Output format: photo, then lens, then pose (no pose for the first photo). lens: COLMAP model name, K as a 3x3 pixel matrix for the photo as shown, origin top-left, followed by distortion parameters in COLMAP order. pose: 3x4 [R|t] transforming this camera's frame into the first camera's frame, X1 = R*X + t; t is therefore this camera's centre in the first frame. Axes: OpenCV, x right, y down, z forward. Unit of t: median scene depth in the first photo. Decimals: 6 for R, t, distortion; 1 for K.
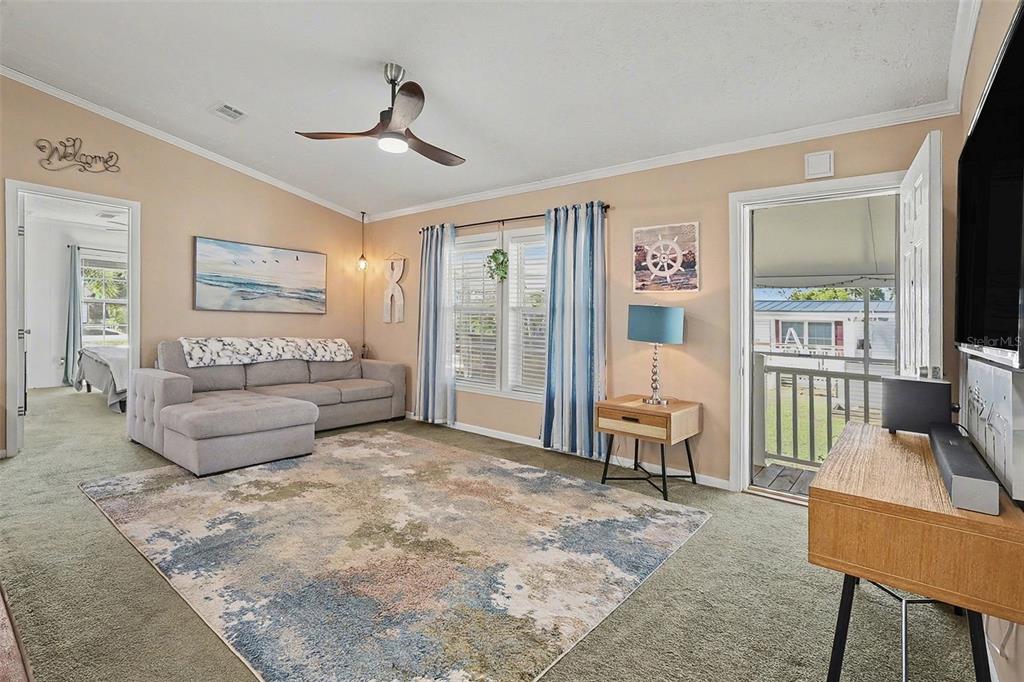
lens RADIAL K [[473.0, 0, 511.2], [0, 473.0, 316.4], [0, 0, 1]] dist [0.038698, 0.000363]
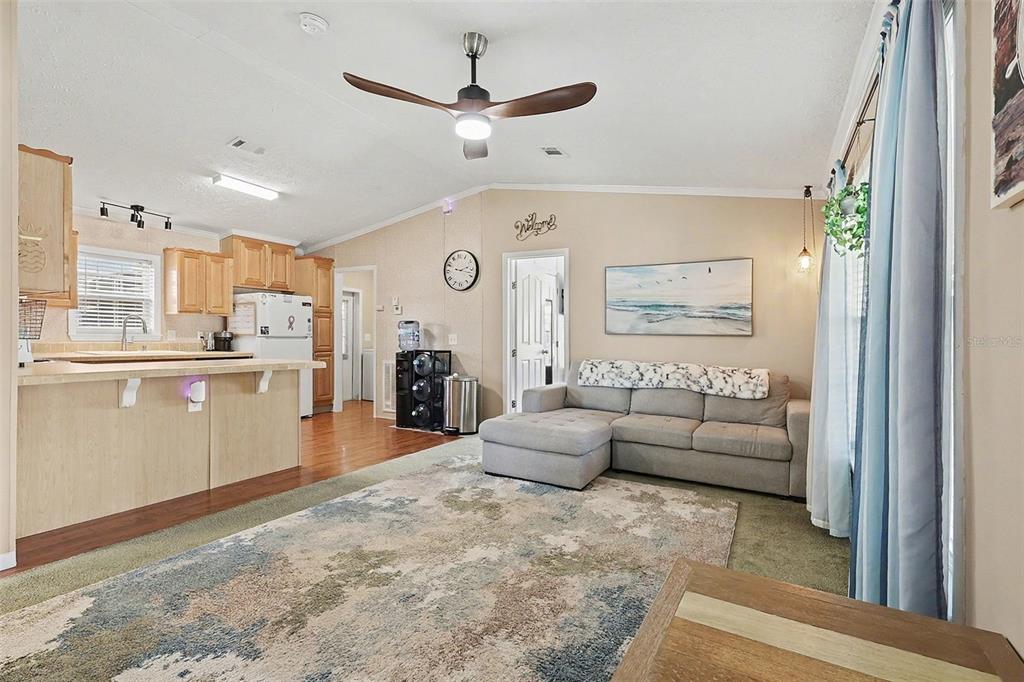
lens RADIAL K [[483.1, 0, 512.0], [0, 483.1, 341.0], [0, 0, 1]] dist [0.000789, 0.000590]
pose [[0.168164, -0.014634, -0.985650, 0.472224], [0.001643, 0.999893, -0.014565, 0.020913], [0.985758, 0.000830, 0.168170, 0.740972]]
